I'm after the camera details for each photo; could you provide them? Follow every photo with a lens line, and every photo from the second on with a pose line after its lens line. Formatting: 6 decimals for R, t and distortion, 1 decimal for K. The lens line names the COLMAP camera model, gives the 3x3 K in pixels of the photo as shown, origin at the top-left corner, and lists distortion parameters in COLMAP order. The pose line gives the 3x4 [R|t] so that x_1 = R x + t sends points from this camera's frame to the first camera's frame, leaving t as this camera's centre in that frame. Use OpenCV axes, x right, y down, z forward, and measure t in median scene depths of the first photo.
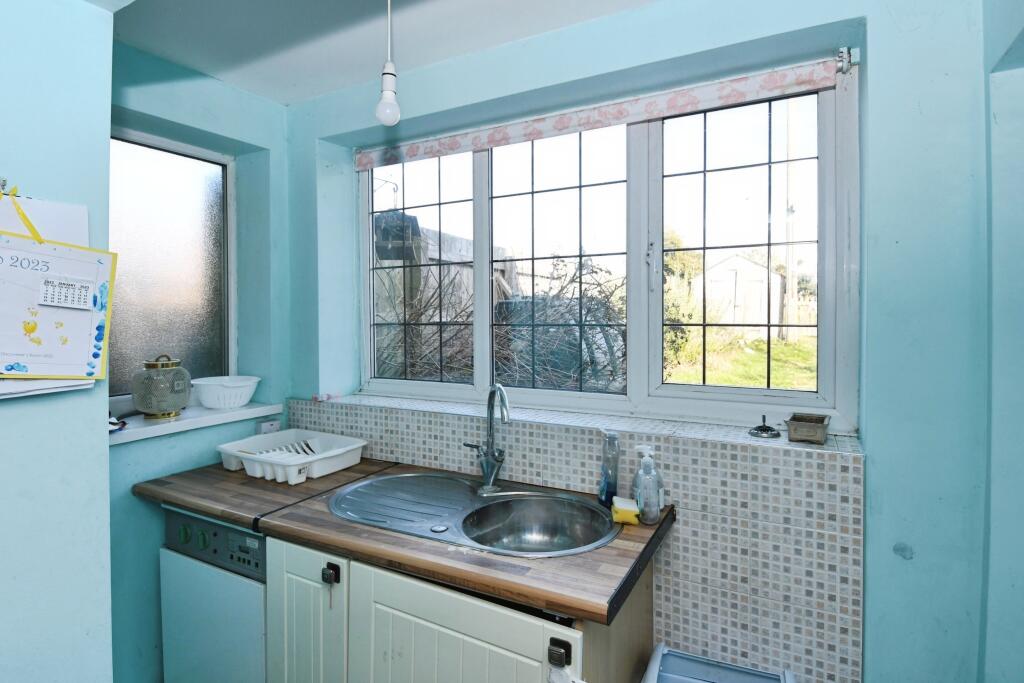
lens RADIAL K [[542.8, 0, 508.3], [0, 542.8, 324.2], [0, 0, 1]] dist [-0.003101, -0.000151]
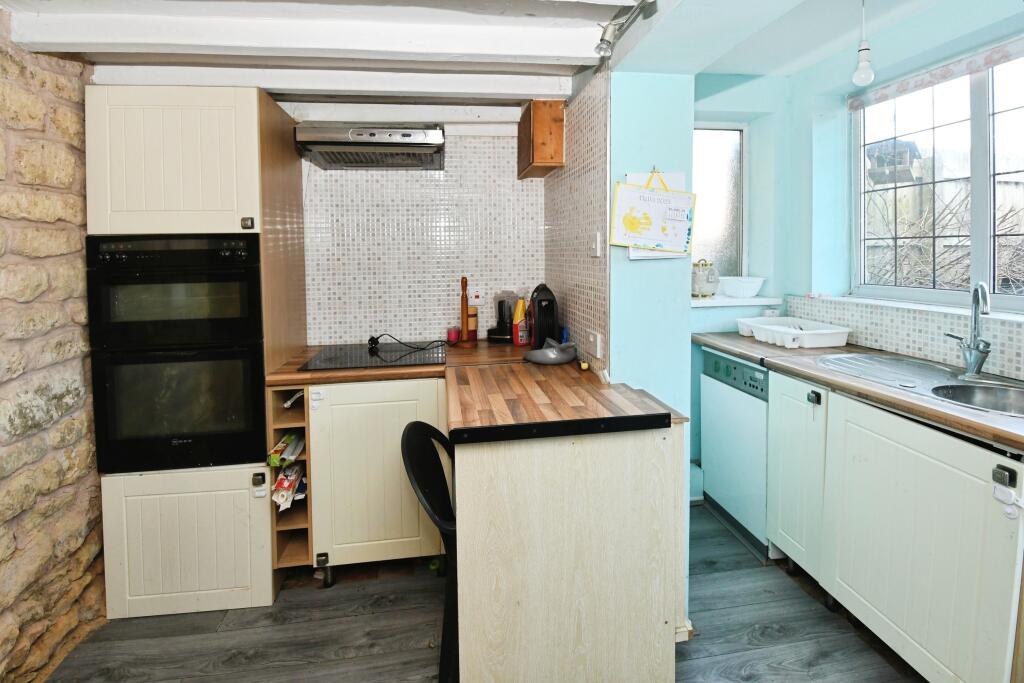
lens RADIAL K [[465.6, 0, 506.7], [0, 465.6, 257.5], [0, 0, 1]] dist [0.000177, -0.012980]
pose [[0.596369, 0.012637, -0.802611, 0.122856], [-0.007160, 0.999920, 0.010423, 0.043193], [0.802679, -0.000469, 0.596412, -0.285928]]
